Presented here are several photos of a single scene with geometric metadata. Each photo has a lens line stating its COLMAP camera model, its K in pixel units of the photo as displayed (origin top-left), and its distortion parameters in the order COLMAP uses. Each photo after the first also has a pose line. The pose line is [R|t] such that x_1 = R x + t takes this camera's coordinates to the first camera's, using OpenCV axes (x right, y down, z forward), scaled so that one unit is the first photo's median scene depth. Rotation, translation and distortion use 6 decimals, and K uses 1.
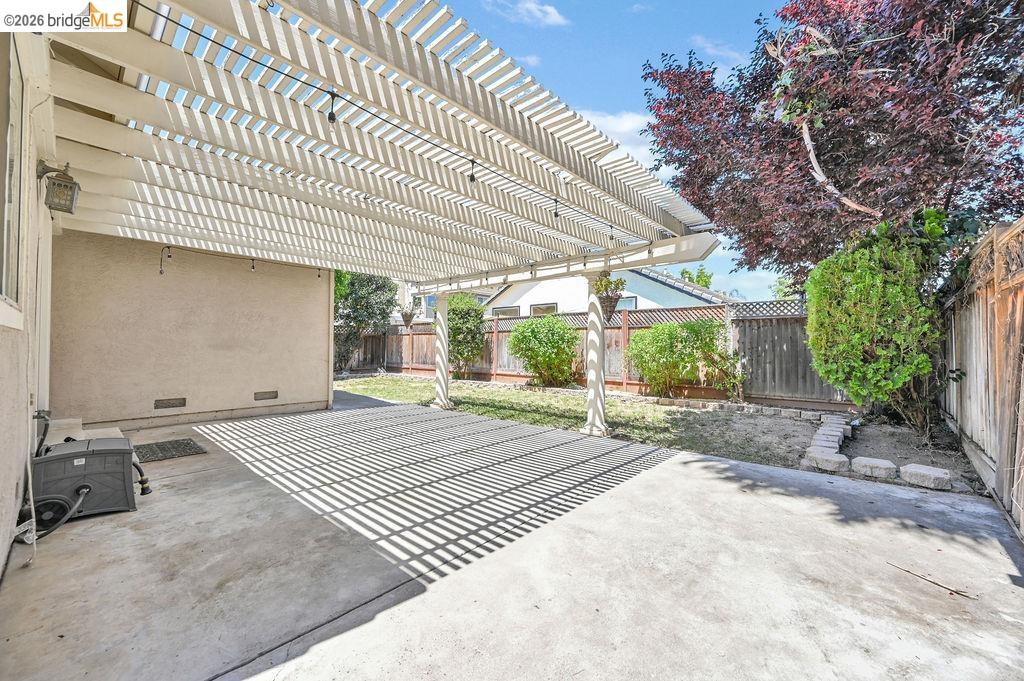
lens RADIAL K [[406.8, 0, 513.0], [0, 406.8, 339.0], [0, 0, 1]] dist [-0.000675, -0.000175]
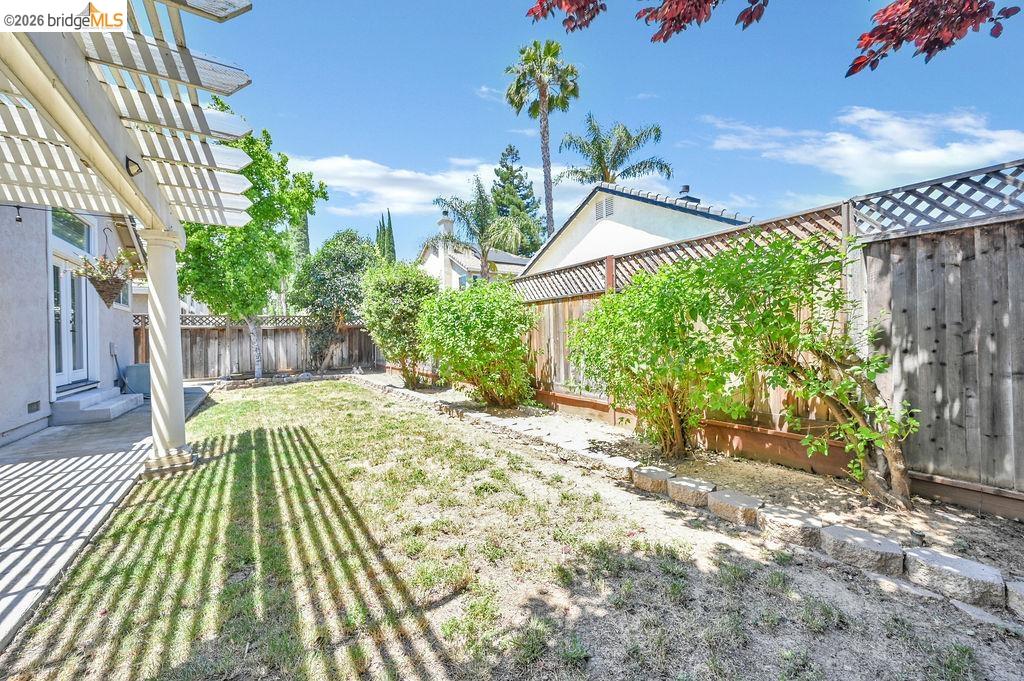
lens RADIAL K [[406.8, 0, 509.5], [0, 406.8, 337.7], [0, 0, 1]] dist [-0.000675, -0.000175]
pose [[0.962683, -0.021653, -0.269764, 0.354467], [0.026989, 0.999506, 0.016086, 0.016805], [0.269282, -0.022767, 0.962792, 0.613078]]
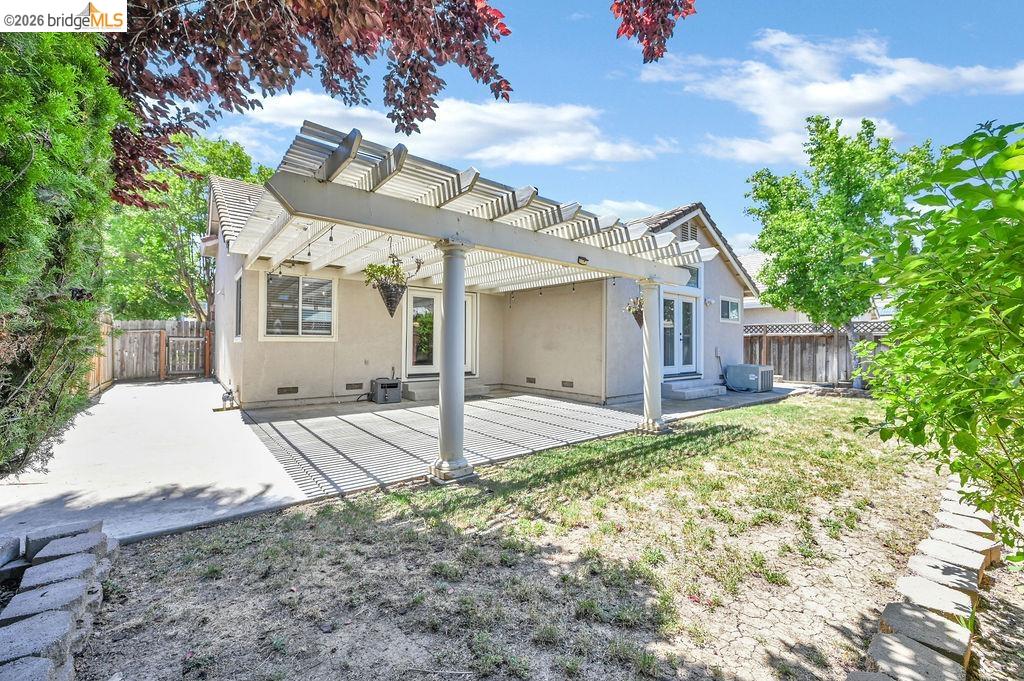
lens RADIAL K [[406.8, 0, 515.6], [0, 406.8, 342.7], [0, 0, 1]] dist [-0.000675, -0.000175]
pose [[-0.156467, -0.008436, -0.987647, 0.584498], [0.009998, 0.999899, -0.010125, 0.010361], [0.987633, -0.011458, -0.156367, 0.814566]]
